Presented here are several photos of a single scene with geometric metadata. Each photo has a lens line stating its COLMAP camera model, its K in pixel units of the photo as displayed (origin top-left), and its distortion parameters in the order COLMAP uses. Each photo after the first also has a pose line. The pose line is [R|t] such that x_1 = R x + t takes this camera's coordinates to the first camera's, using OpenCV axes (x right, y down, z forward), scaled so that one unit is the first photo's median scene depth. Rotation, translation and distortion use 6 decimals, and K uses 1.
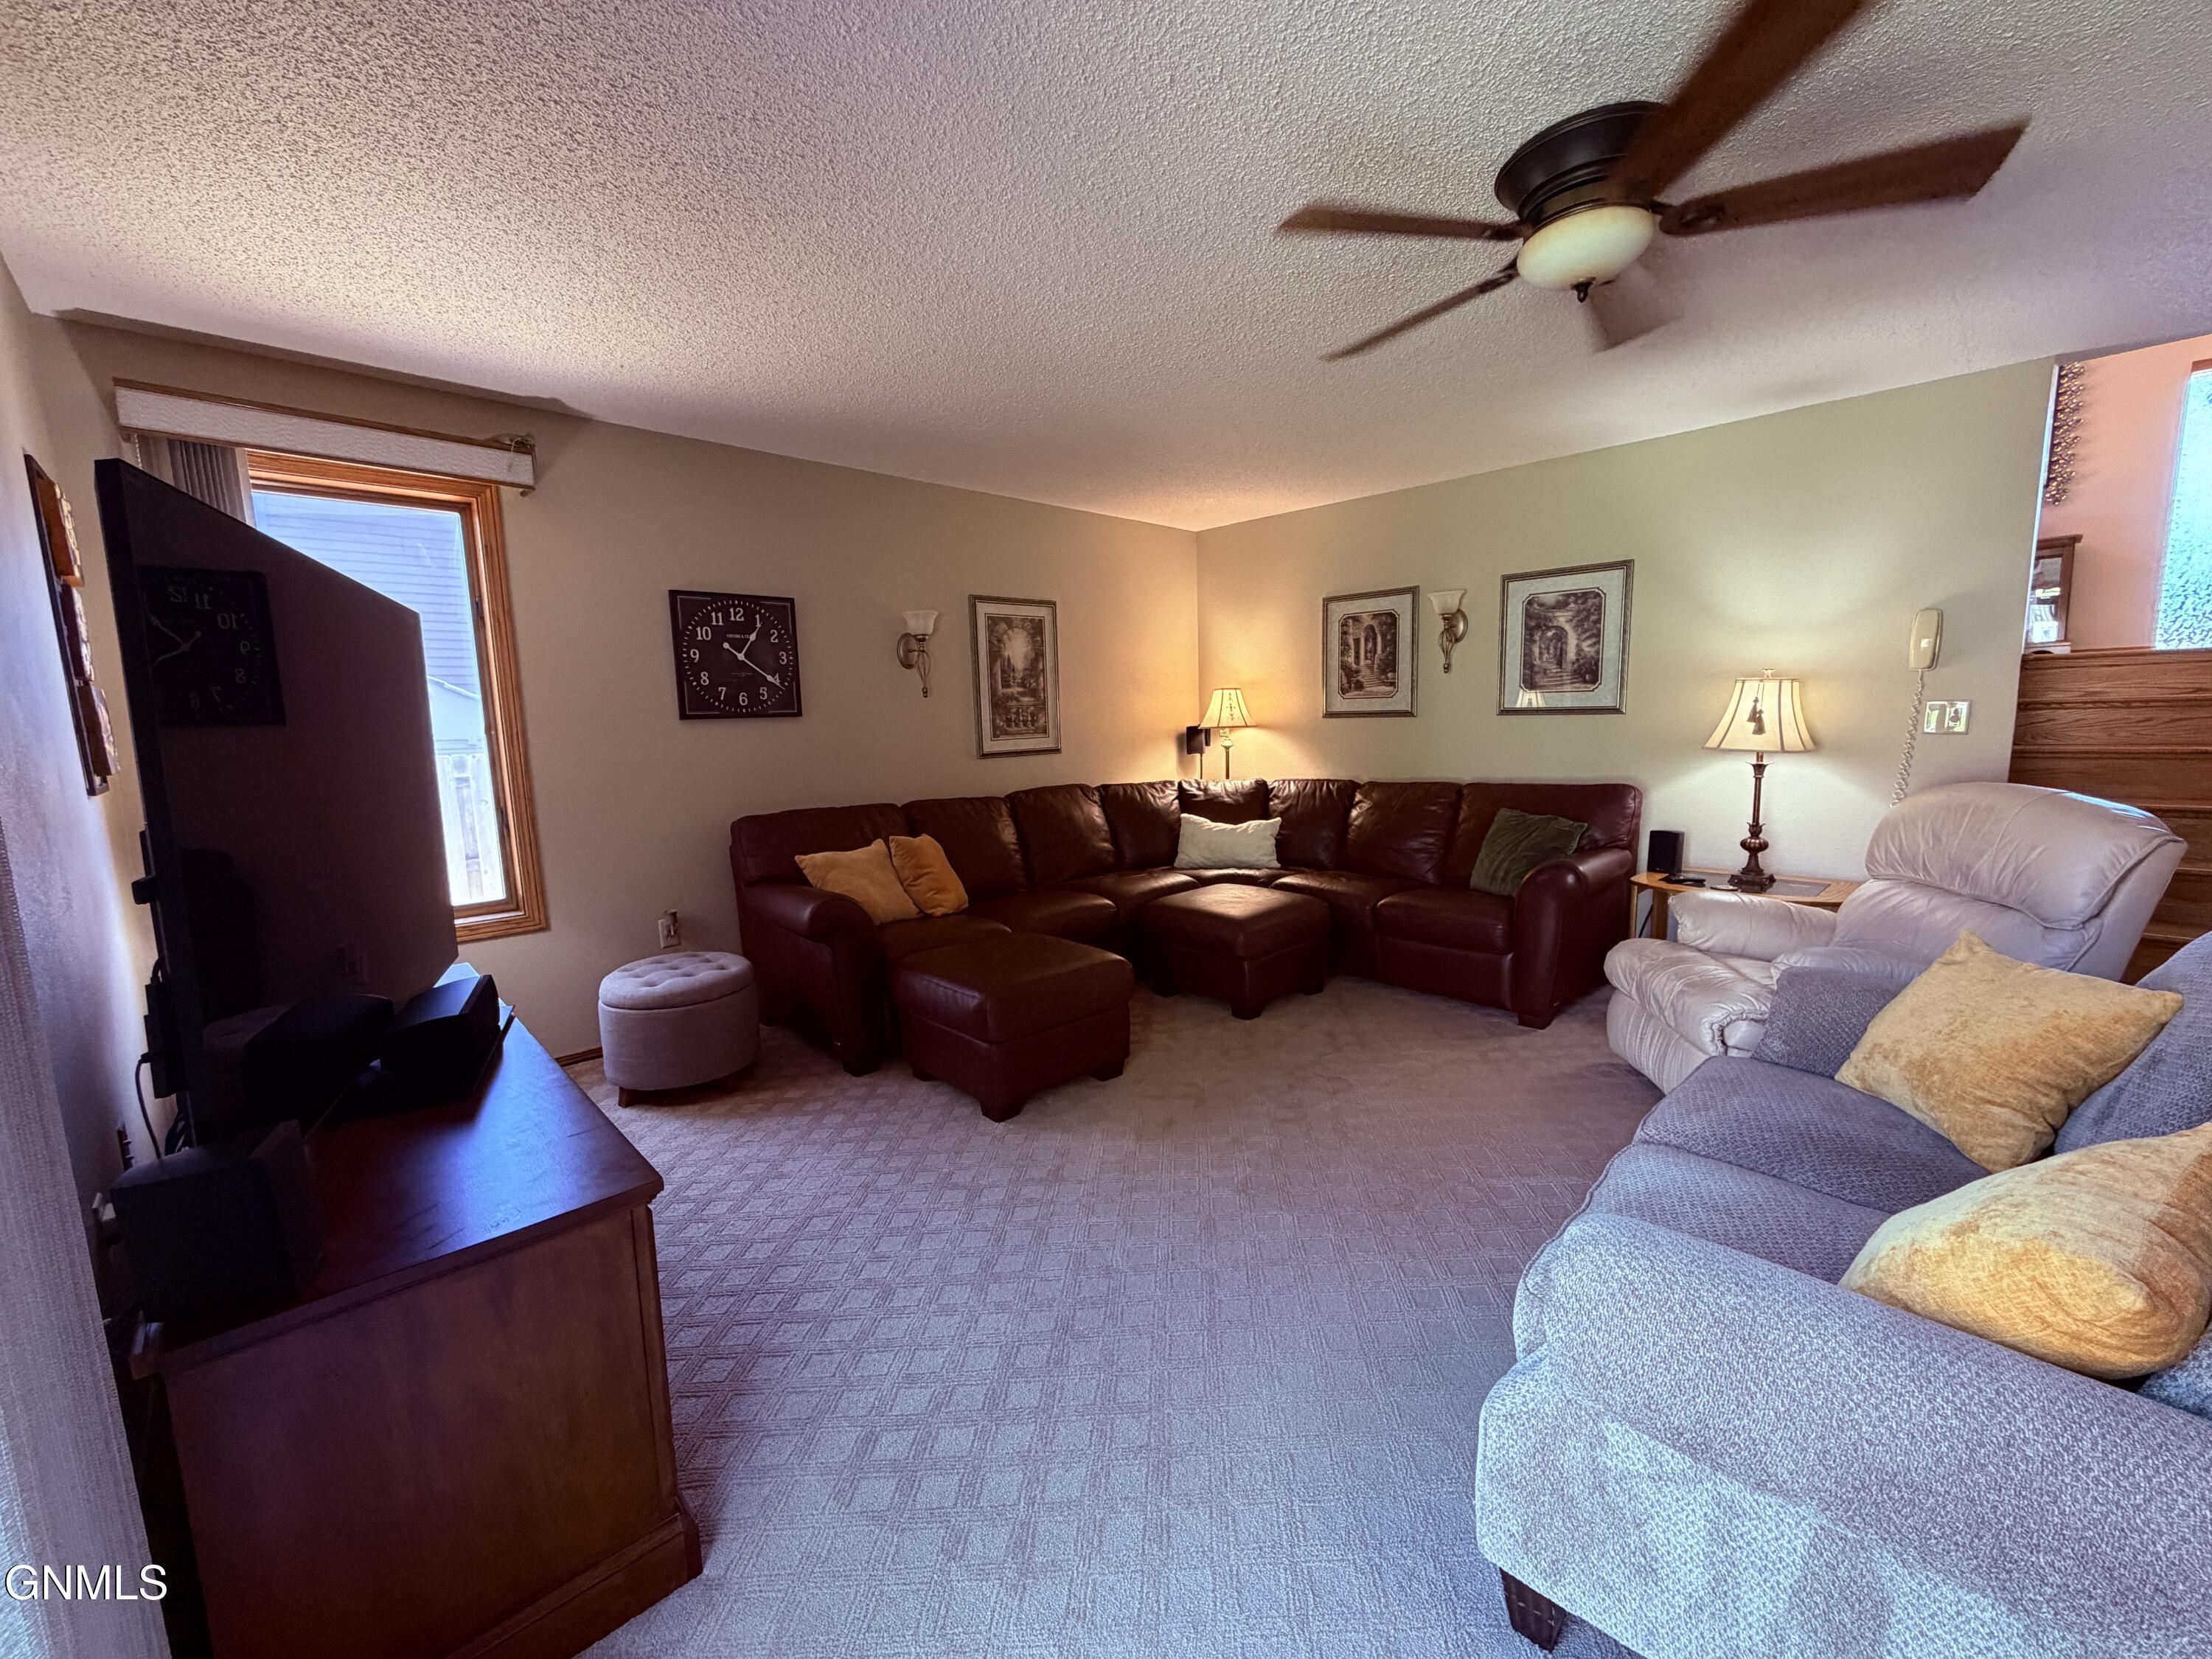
lens RADIAL K [[874.3, 0, 1106.0], [0, 874.3, 829.5], [0, 0, 1]] dist [0.000946, 0.000284]
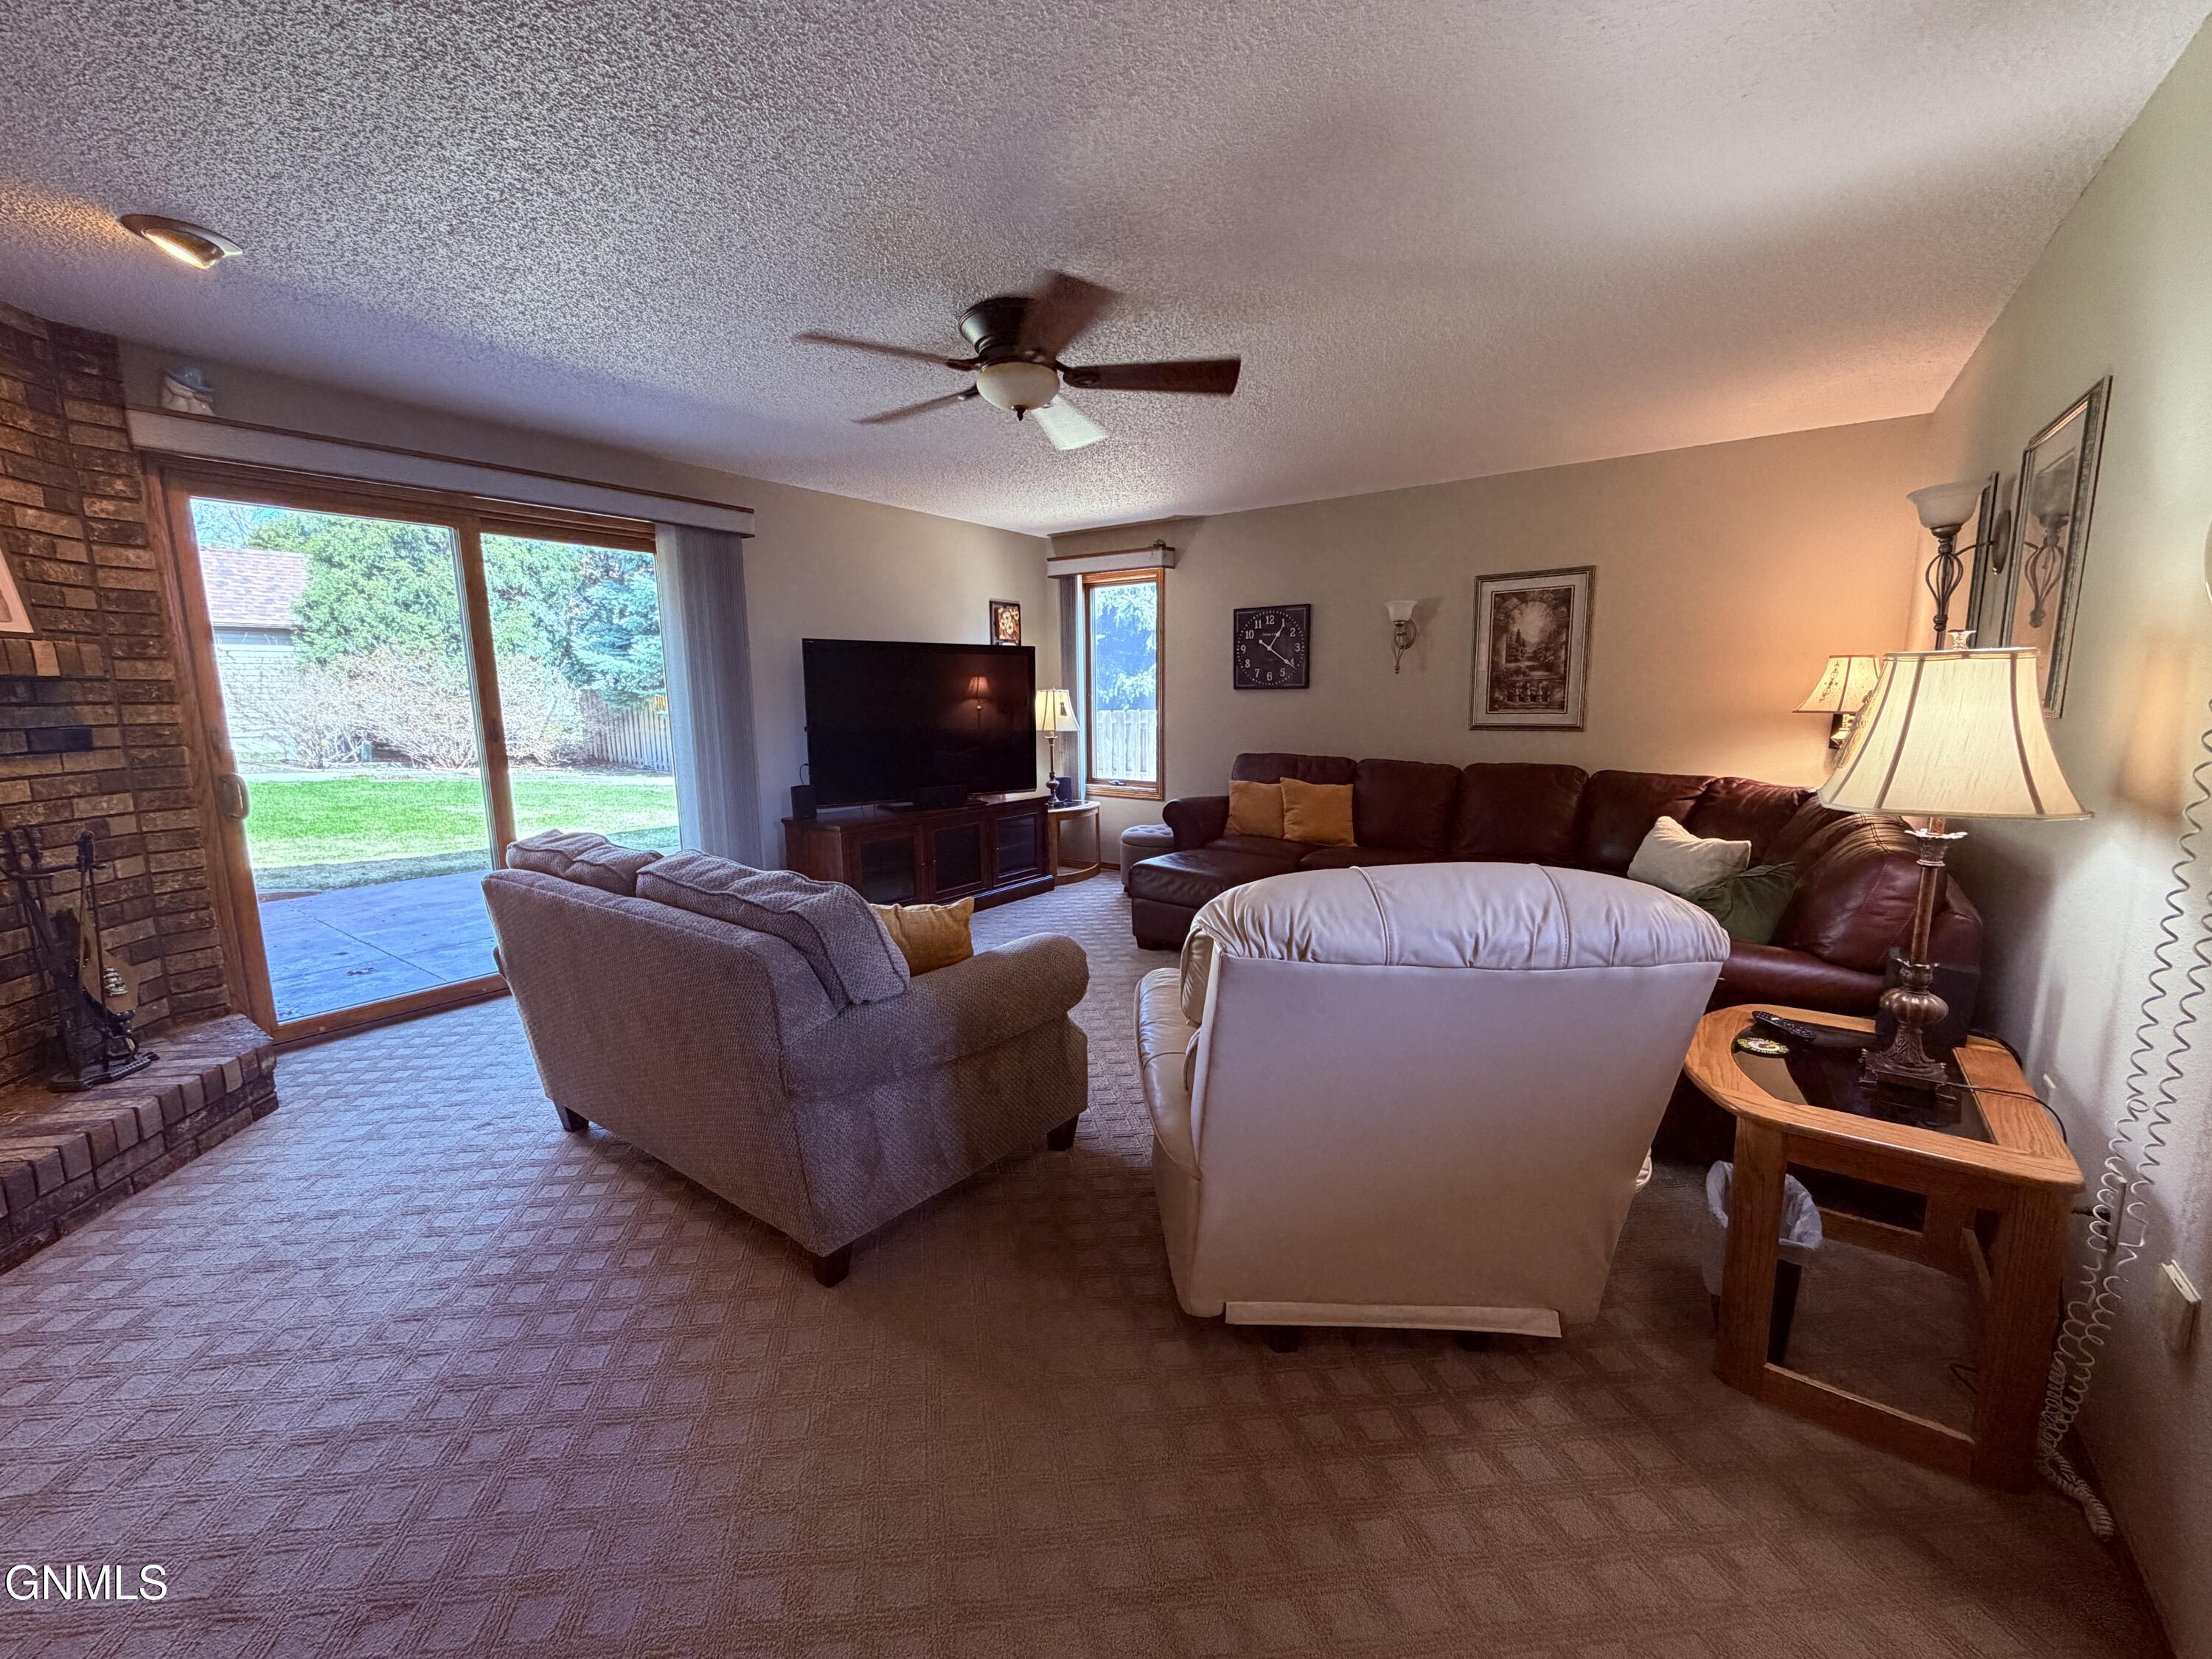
lens RADIAL K [[884.7, 0, 1106.0], [0, 884.7, 829.5], [0, 0, 1]] dist [-0.002226, -0.000226]
pose [[0.181851, 0.173968, -0.967815, 0.914008], [-0.126270, 0.980209, 0.152470, -0.076435], [0.975185, 0.094479, 0.200219, 0.390502]]
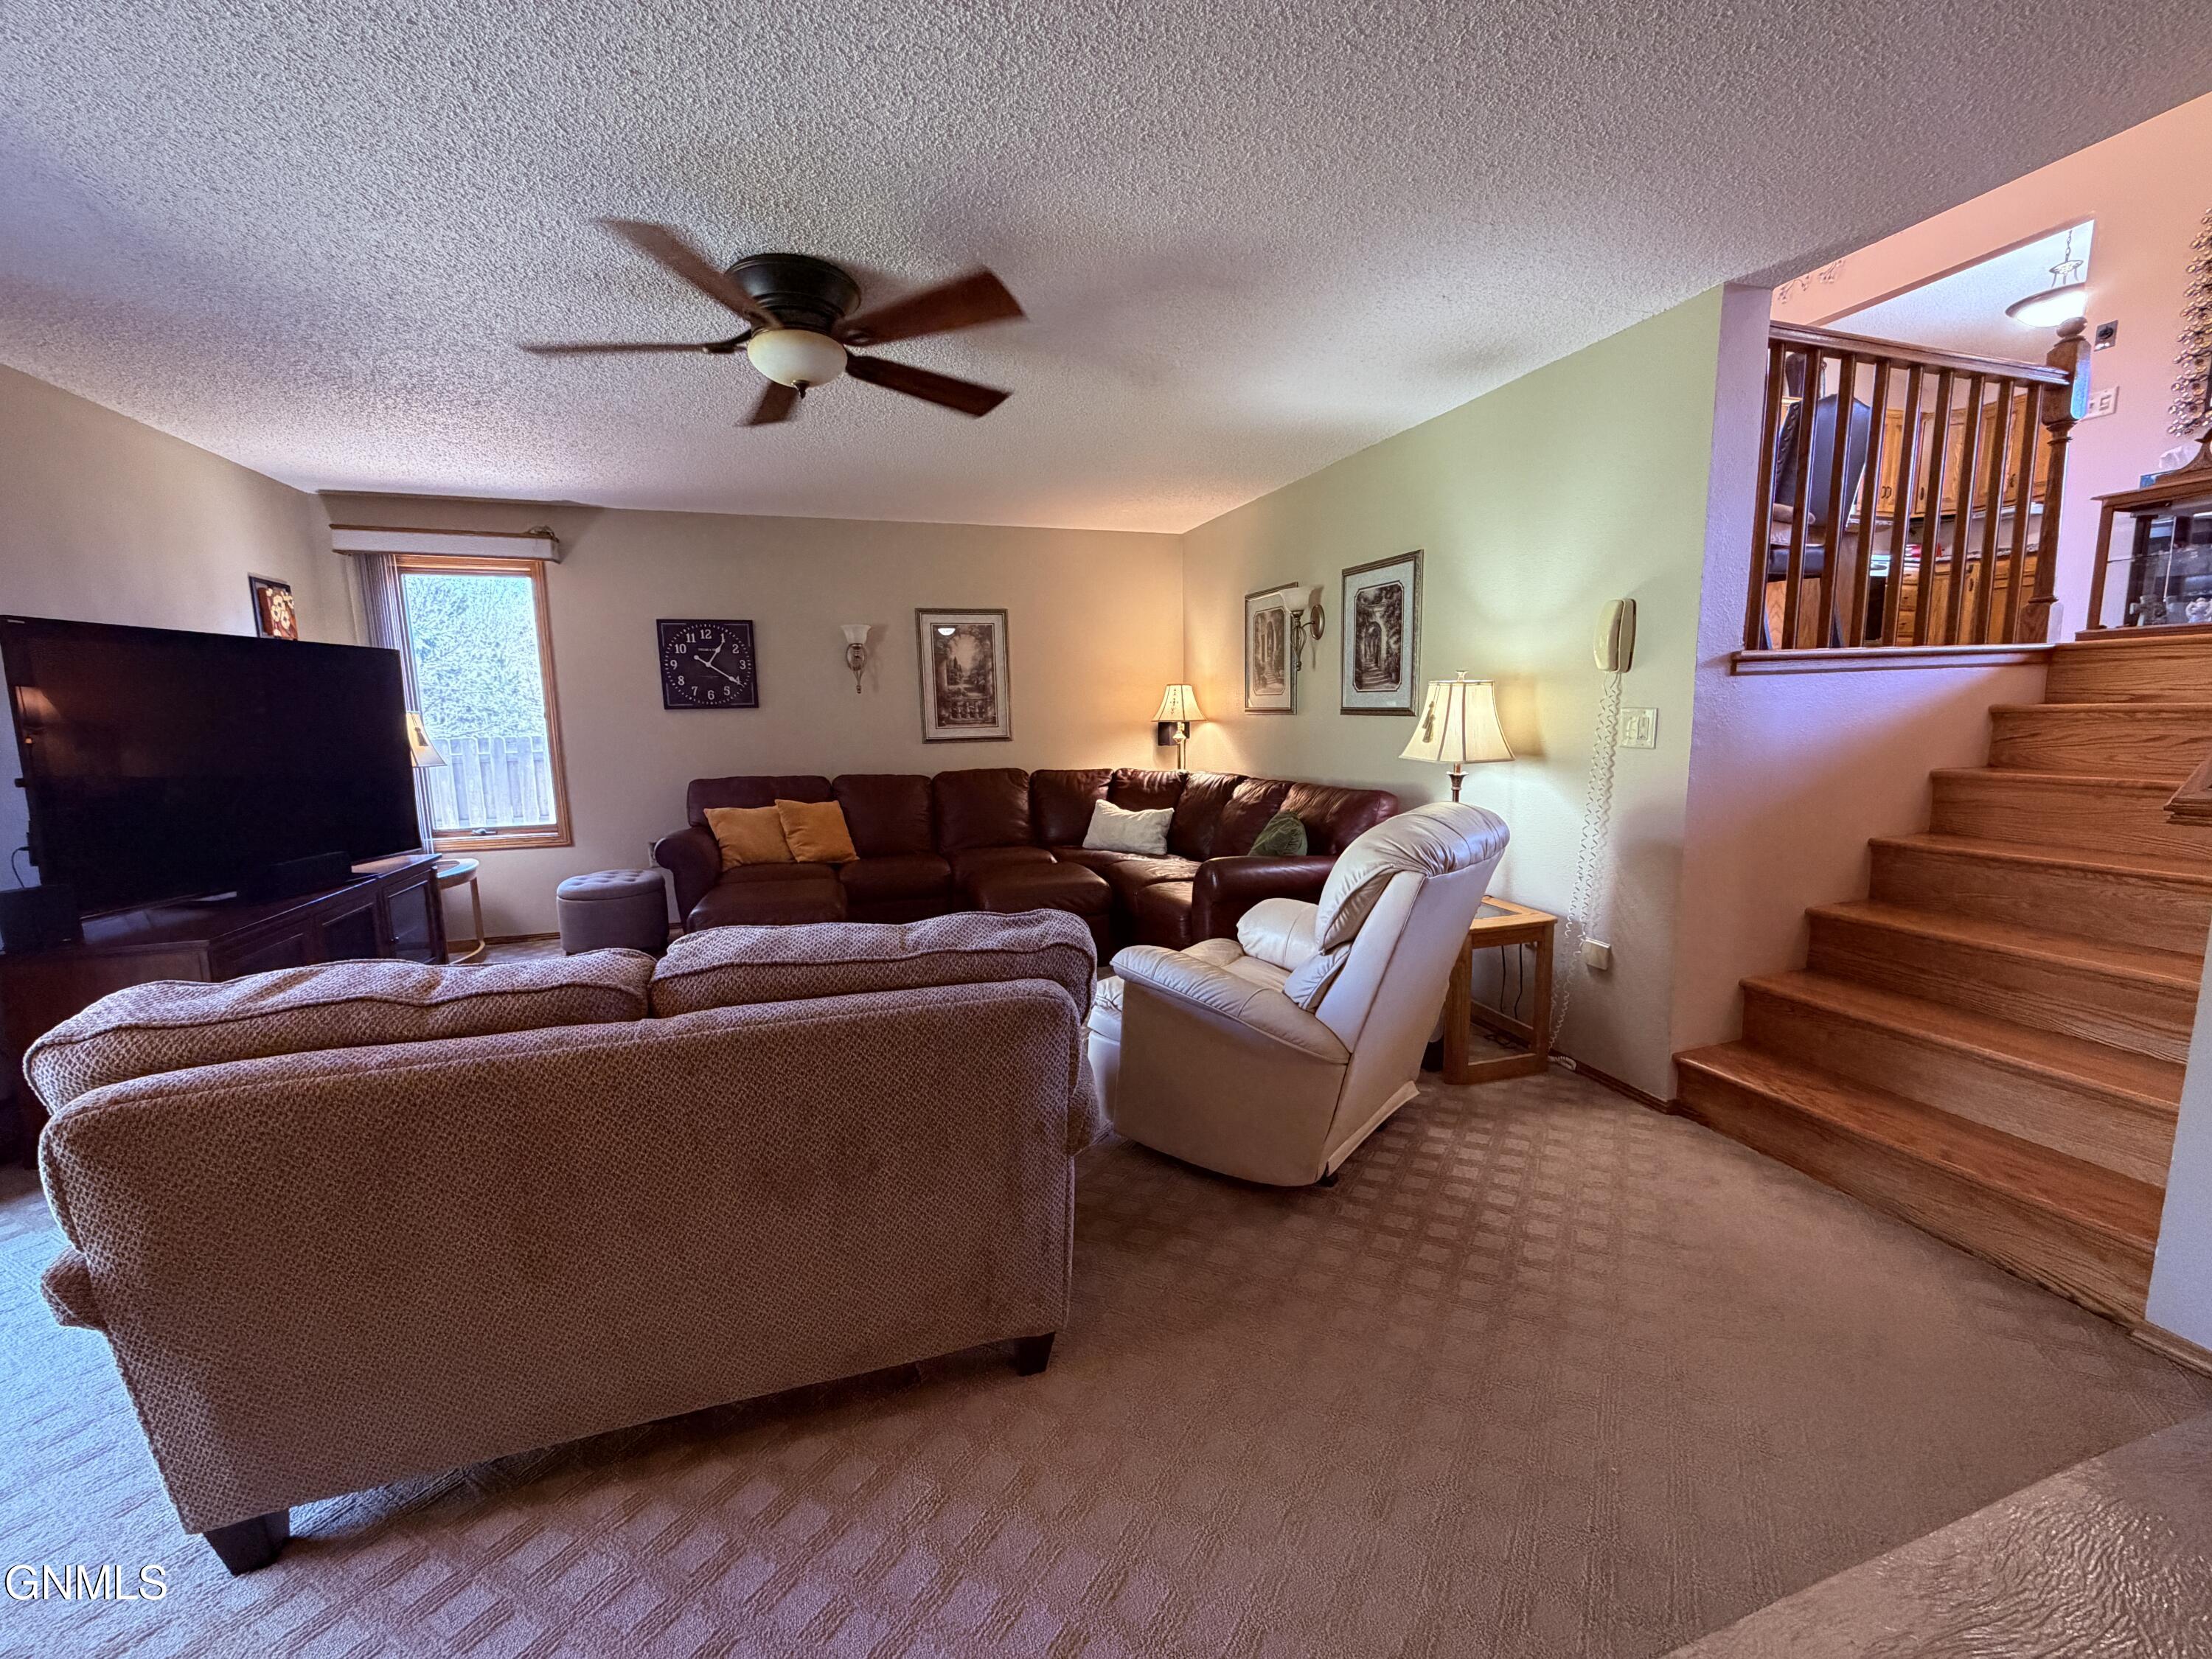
lens RADIAL K [[874.3, 0, 1106.0], [0, 874.3, 829.5], [0, 0, 1]] dist [0.000946, 0.000284]
pose [[0.898361, 0.073177, -0.433119, 0.669141], [-0.065791, 0.997319, 0.032039, -0.018915], [0.434303, -0.000287, 0.900767, 0.017766]]
